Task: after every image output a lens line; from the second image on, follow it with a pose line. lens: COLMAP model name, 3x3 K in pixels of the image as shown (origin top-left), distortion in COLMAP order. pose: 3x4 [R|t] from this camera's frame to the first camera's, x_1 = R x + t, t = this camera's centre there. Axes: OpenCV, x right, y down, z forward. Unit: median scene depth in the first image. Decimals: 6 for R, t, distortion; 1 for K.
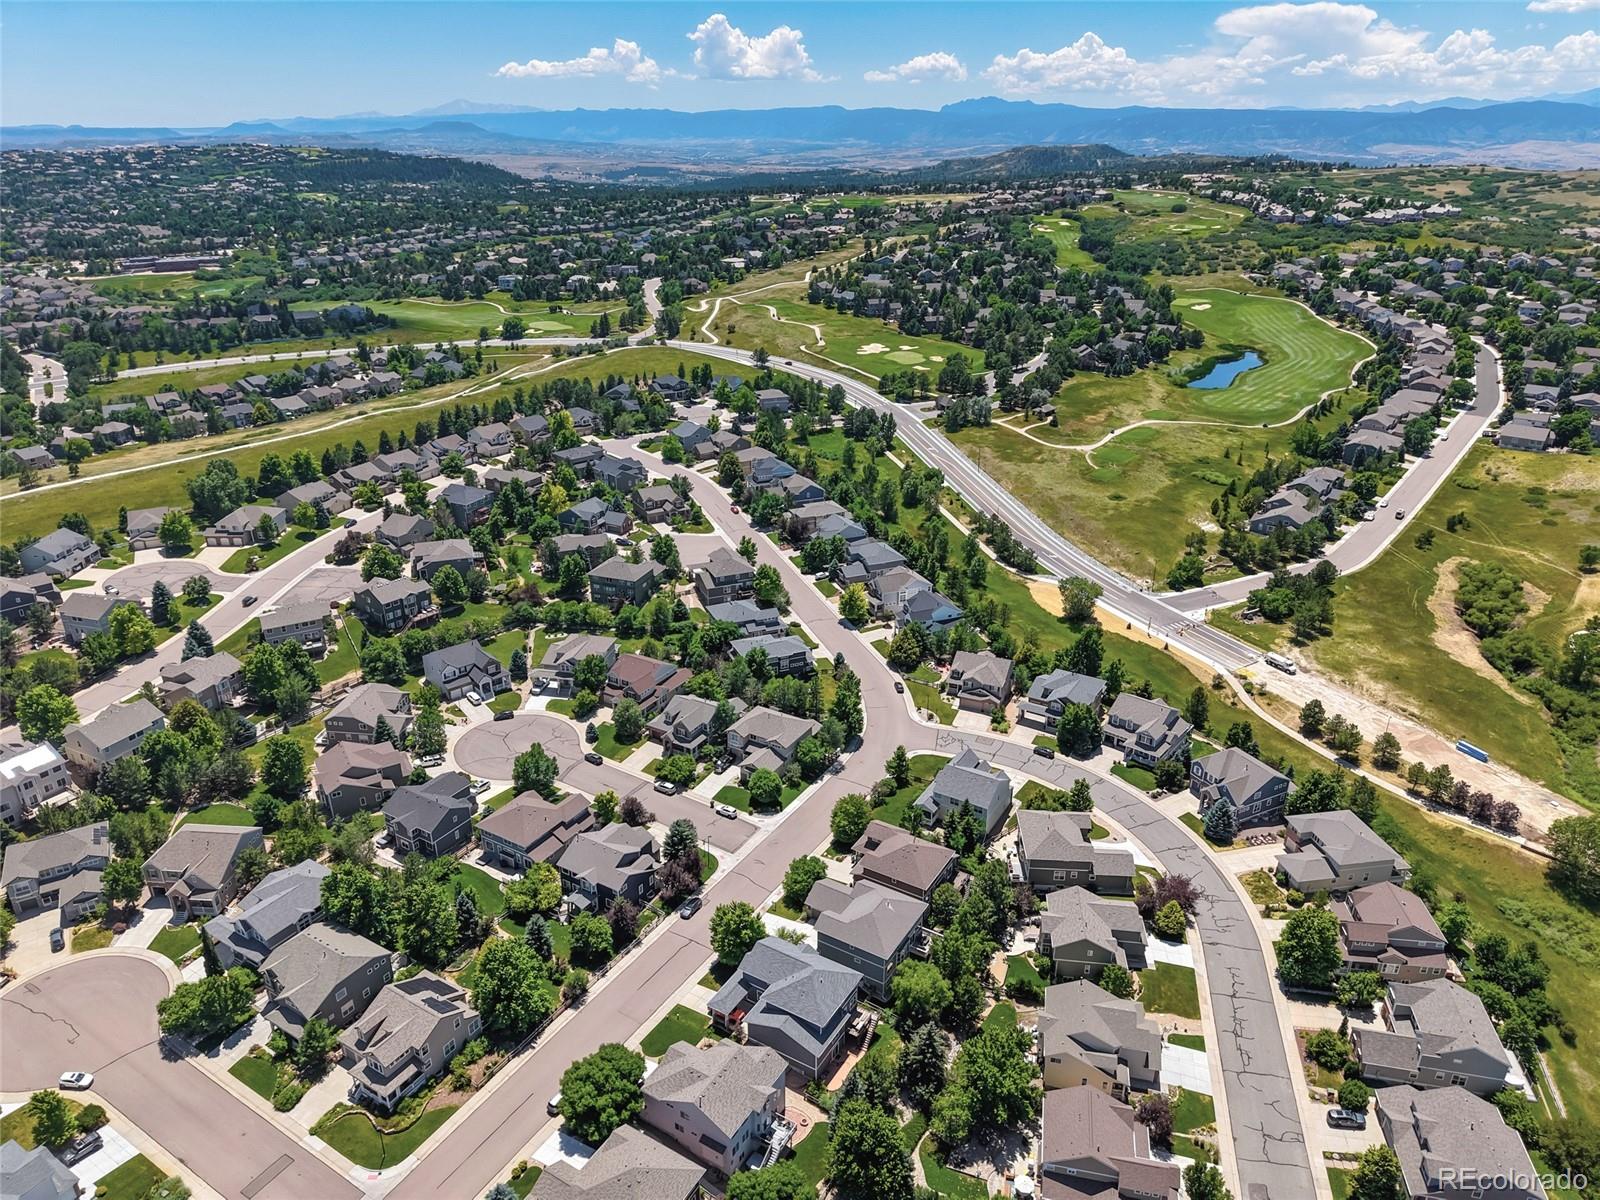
lens RADIAL K [[1085.9, 0, 792.8], [0, 1085.9, 594.6], [0, 0, 1]] dist [0.026839, -0.030185]
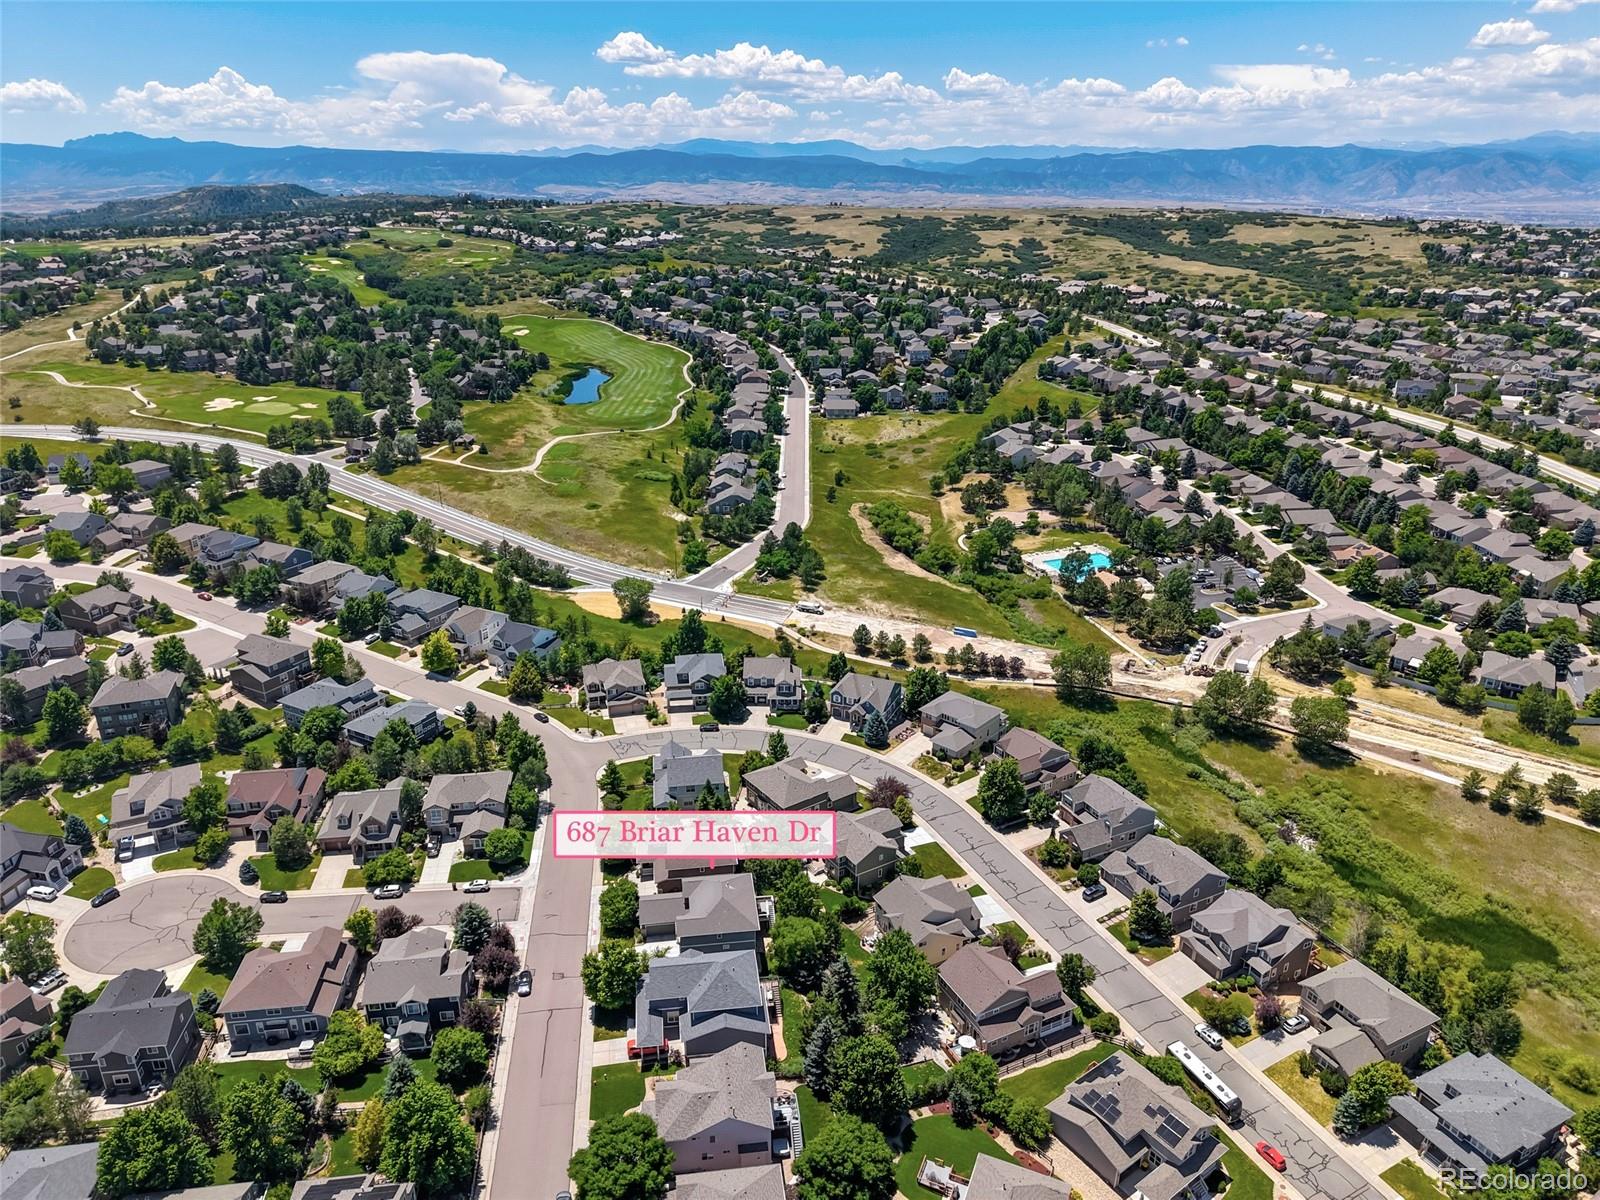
lens RADIAL K [[1085.9, 0, 803.6], [0, 1085.9, 595.2], [0, 0, 1]] dist [0.026839, -0.030185]
pose [[0.768913, -0.225539, 0.598252, -0.221151], [0.244743, 0.968273, 0.050476, -0.009724], [-0.590655, 0.107607, 0.799717, 0.053010]]
